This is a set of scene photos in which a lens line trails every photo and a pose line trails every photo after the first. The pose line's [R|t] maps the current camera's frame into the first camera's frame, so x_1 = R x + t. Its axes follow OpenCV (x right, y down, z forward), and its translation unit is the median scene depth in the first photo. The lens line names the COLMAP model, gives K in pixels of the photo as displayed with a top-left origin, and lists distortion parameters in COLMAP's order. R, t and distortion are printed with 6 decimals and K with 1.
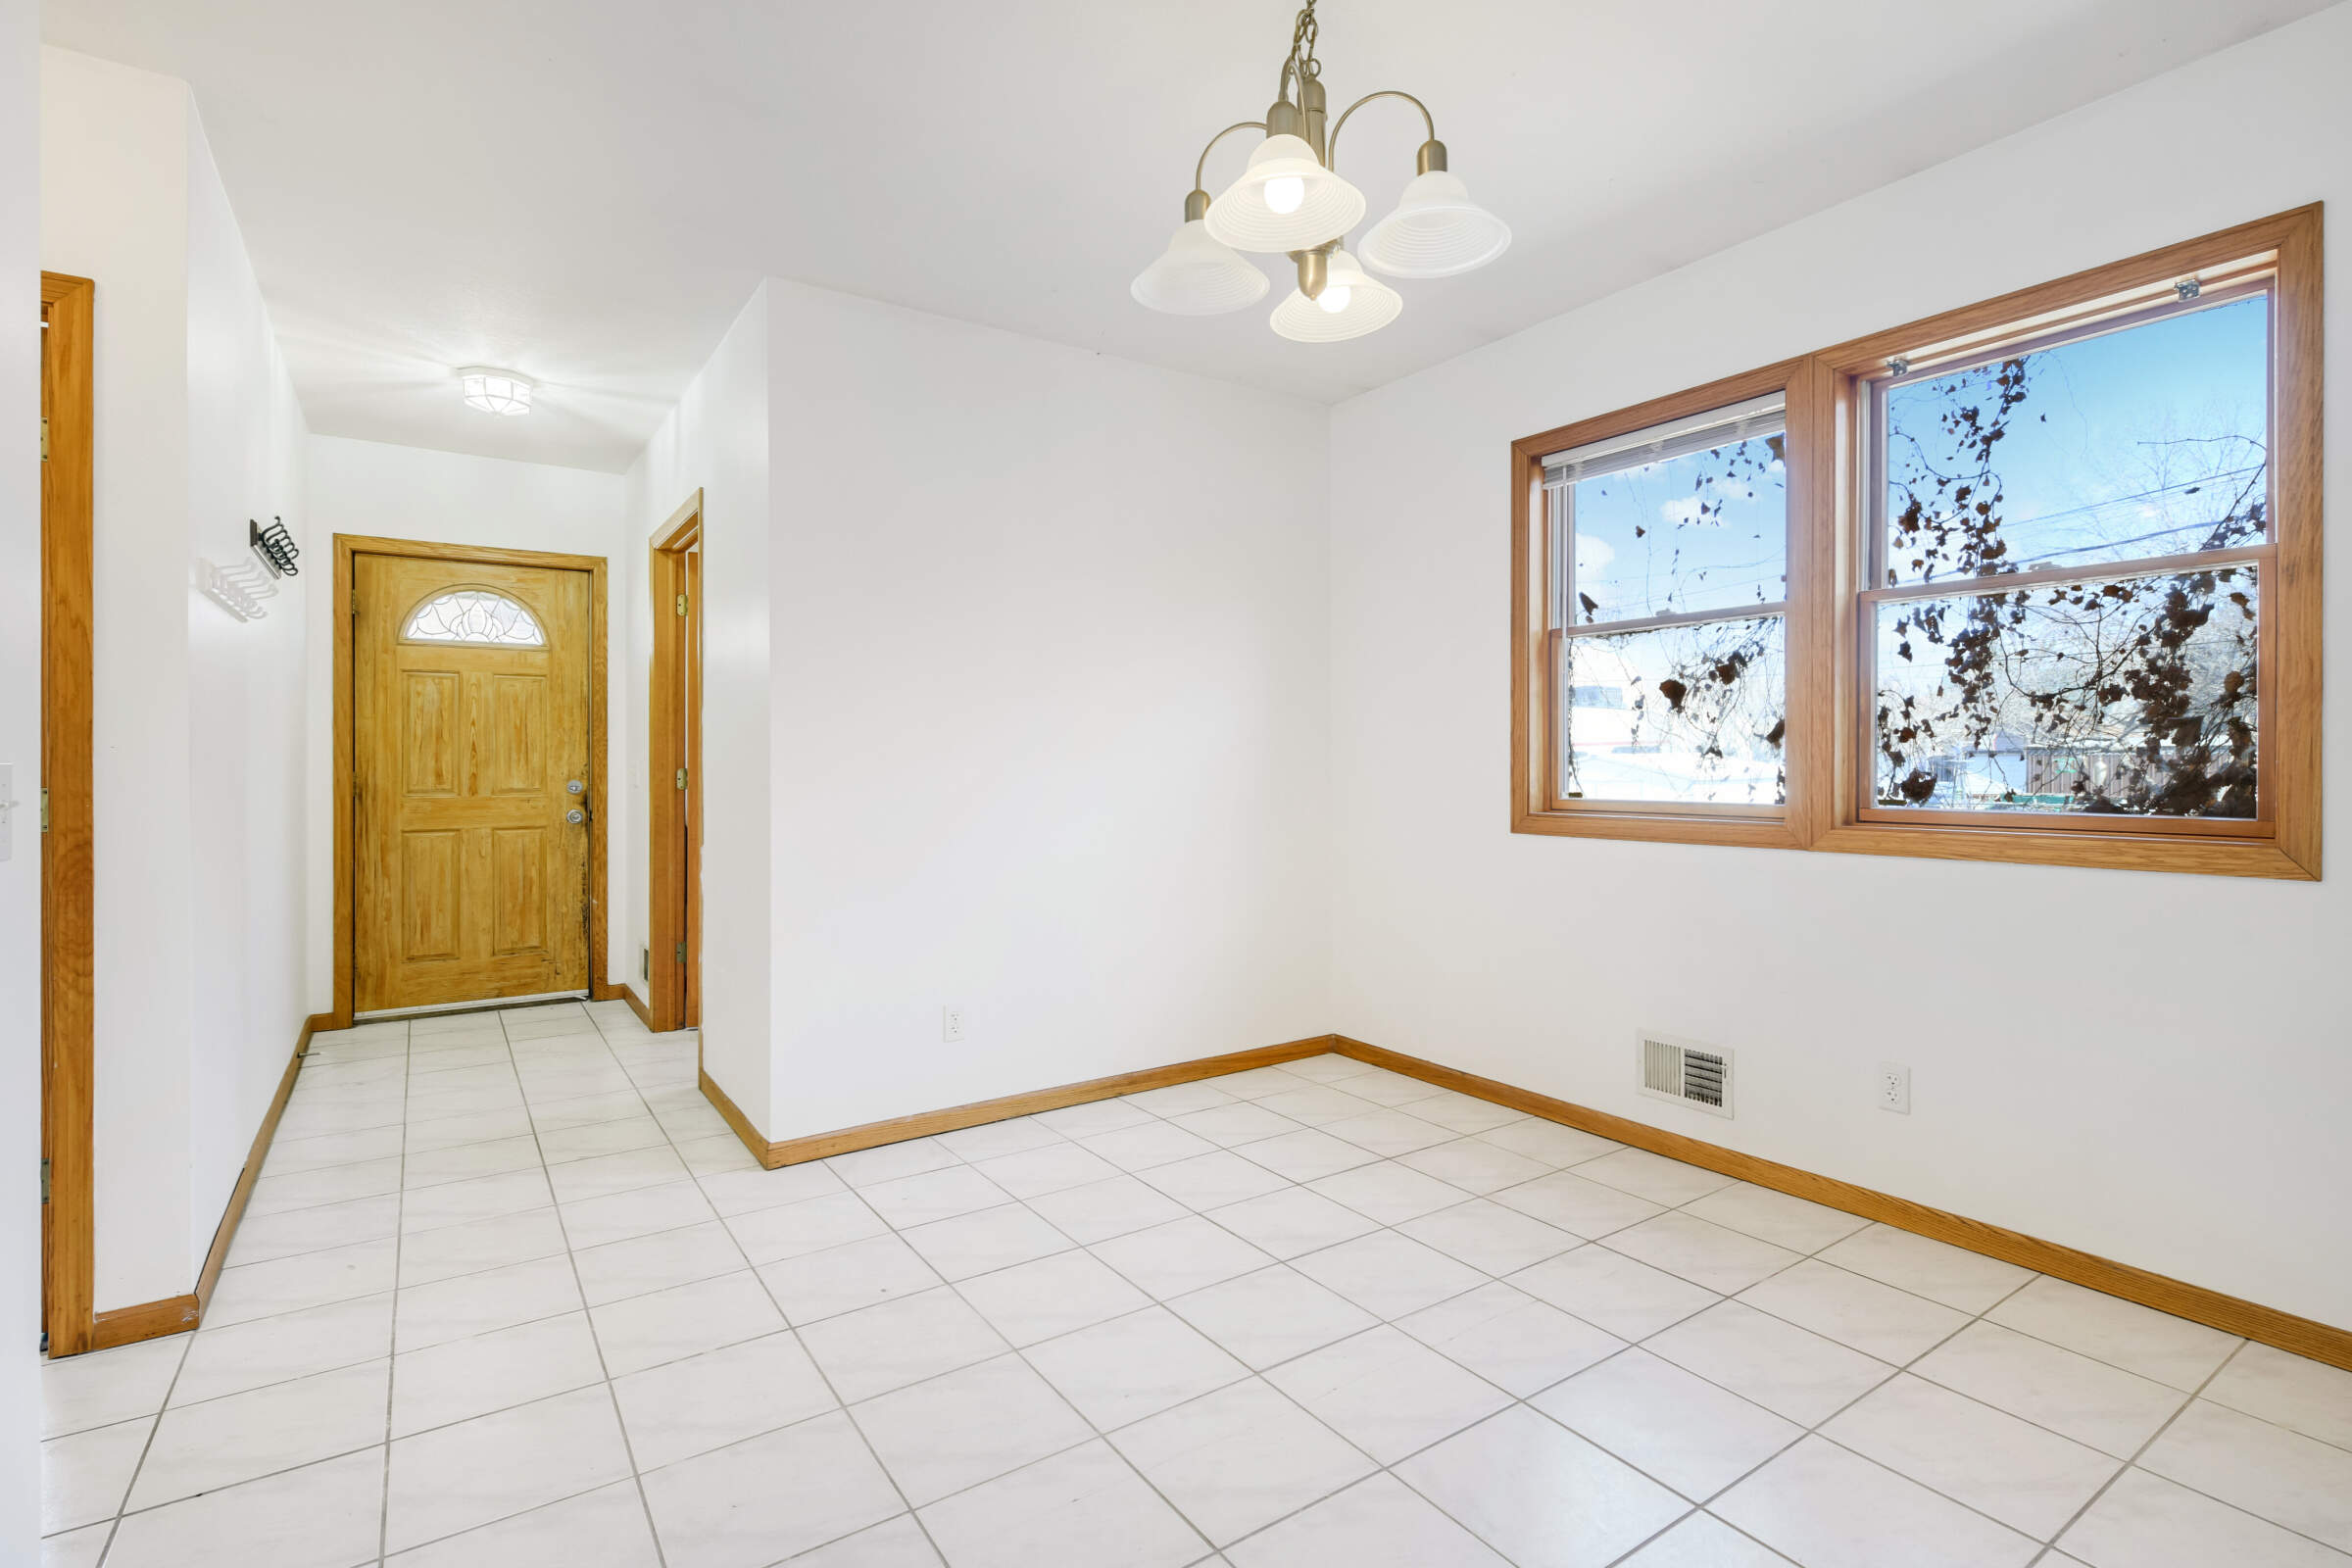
lens RADIAL K [[1109.0, 0, 1179.0], [0, 1109.0, 769.9], [0, 0, 1]] dist [-0.001375, -0.000530]
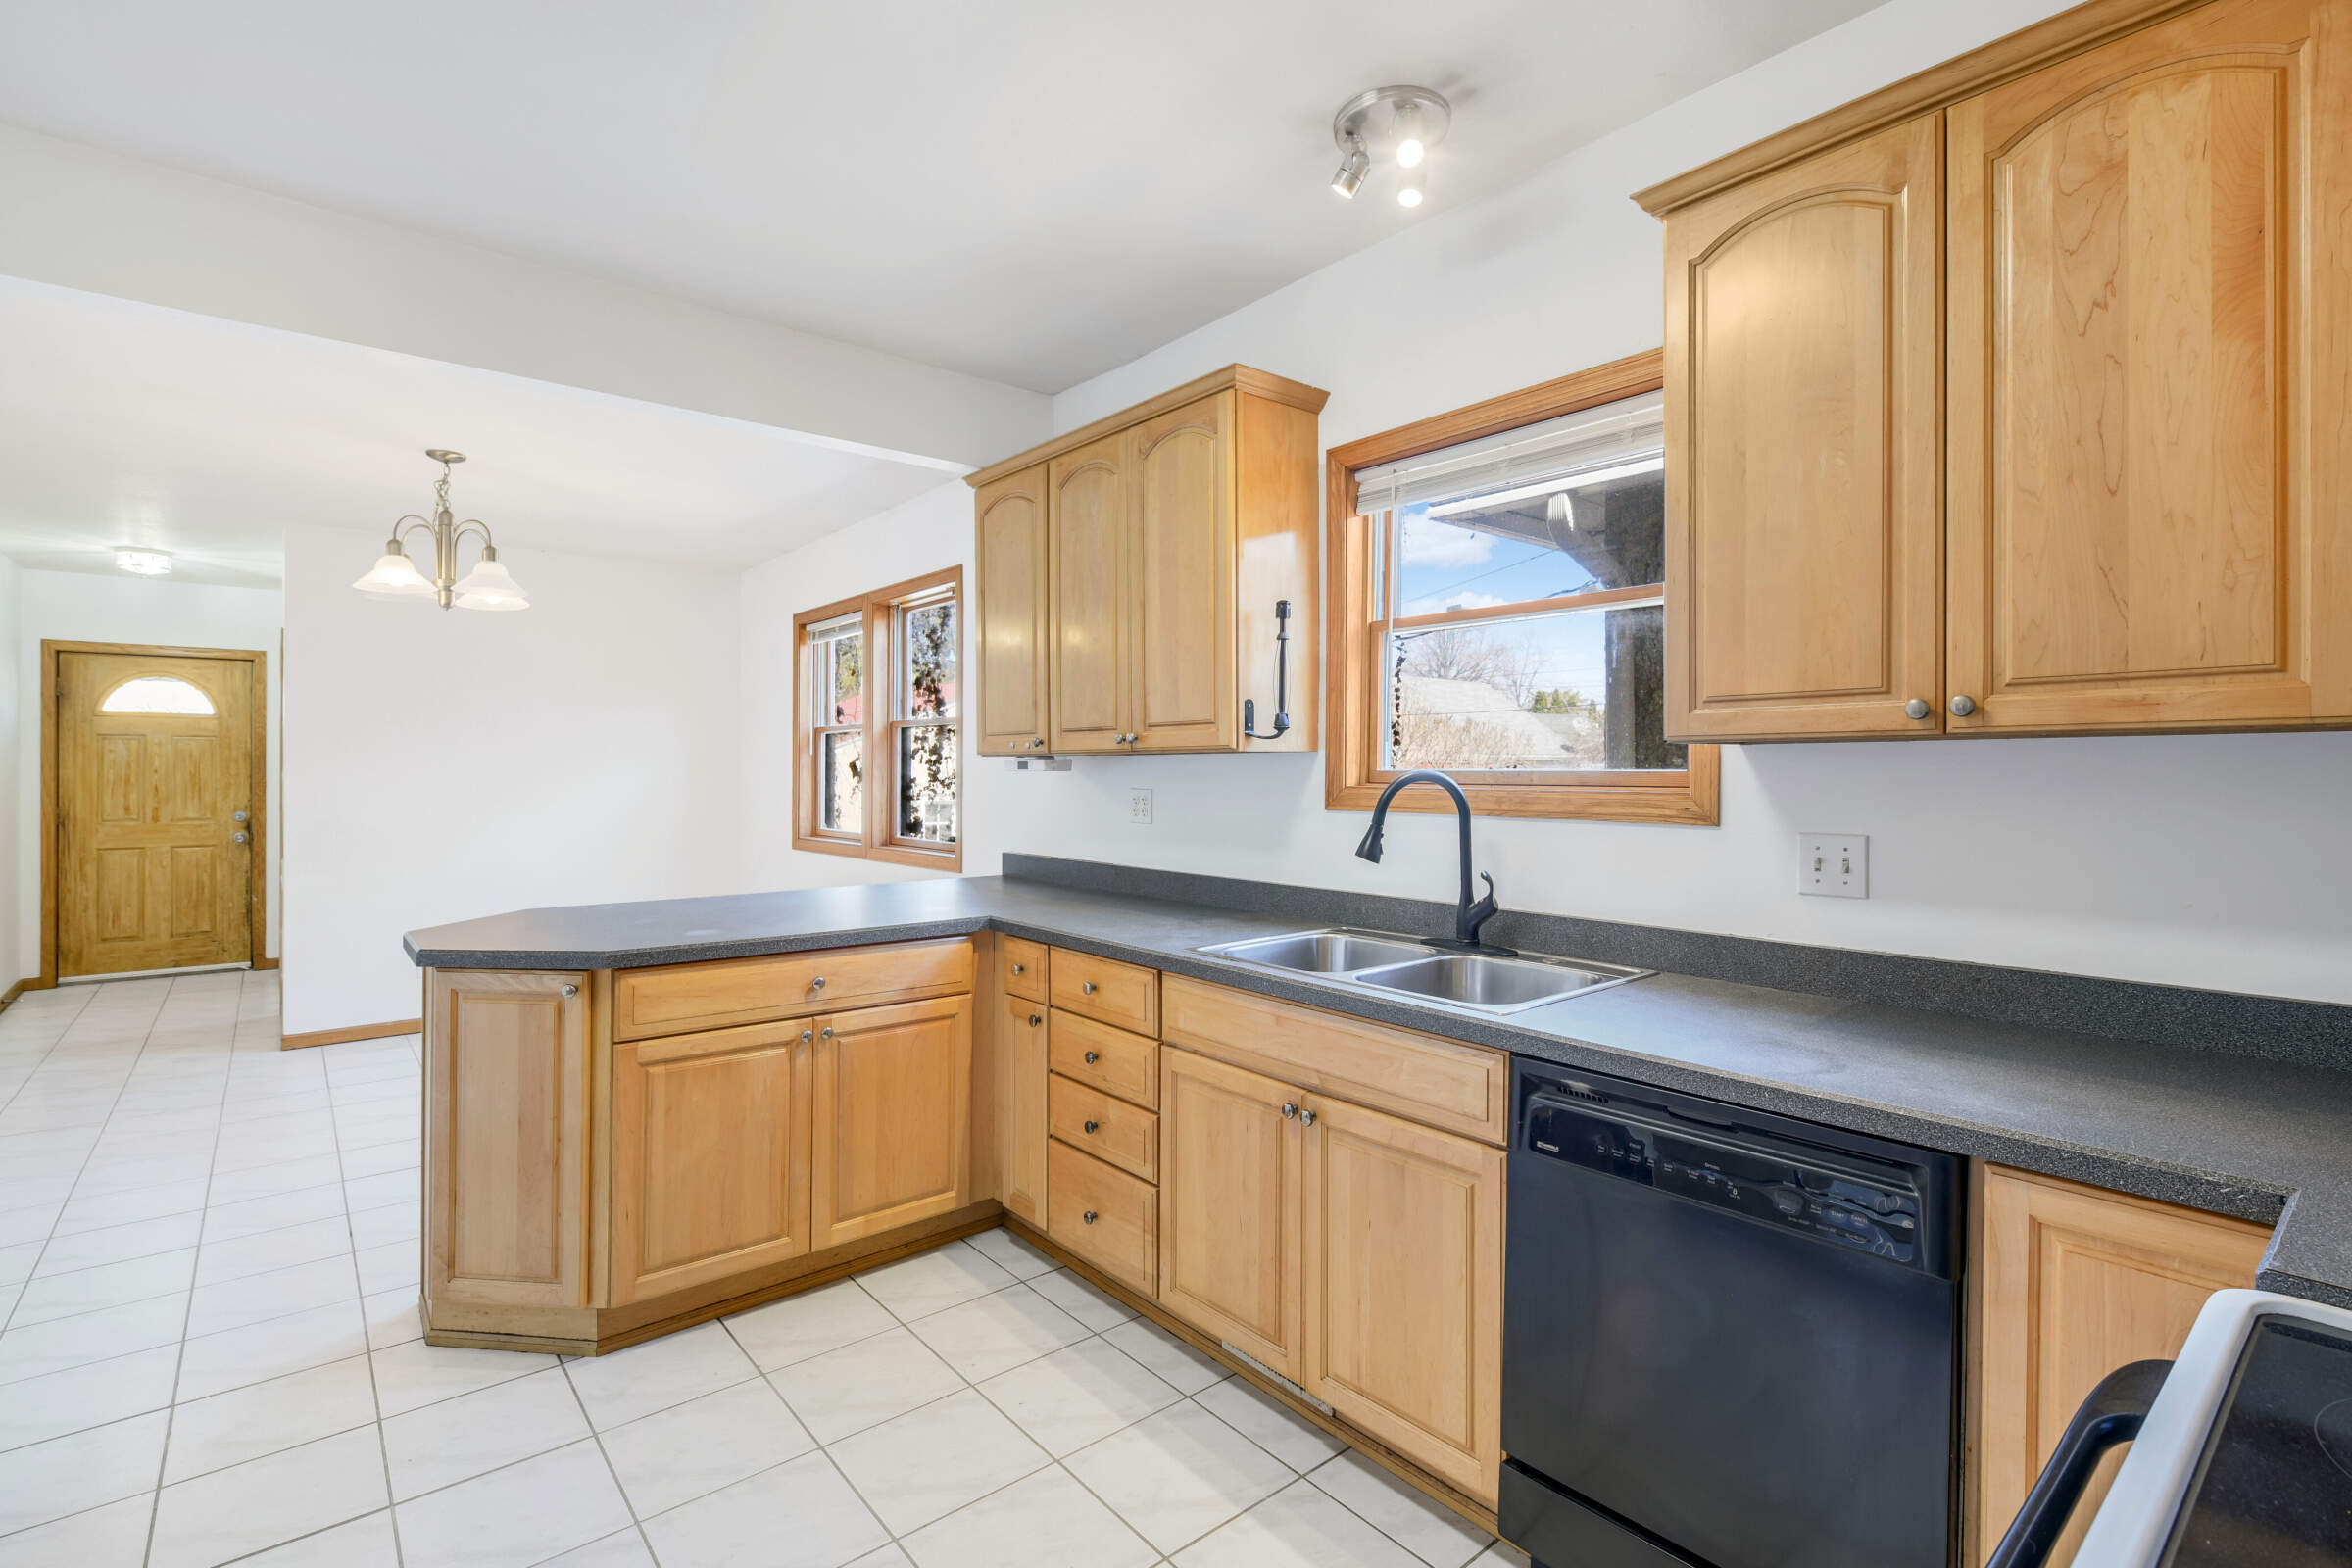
lens RADIAL K [[1075.3, 0, 1173.2], [0, 1075.3, 778.8], [0, 0, 1]] dist [-0.001345, -0.001021]
pose [[0.994993, 0.003363, 0.099892, 0.513144], [-0.003193, 0.999993, -0.001864, -0.034842], [-0.099898, 0.001536, 0.994996, -0.482789]]
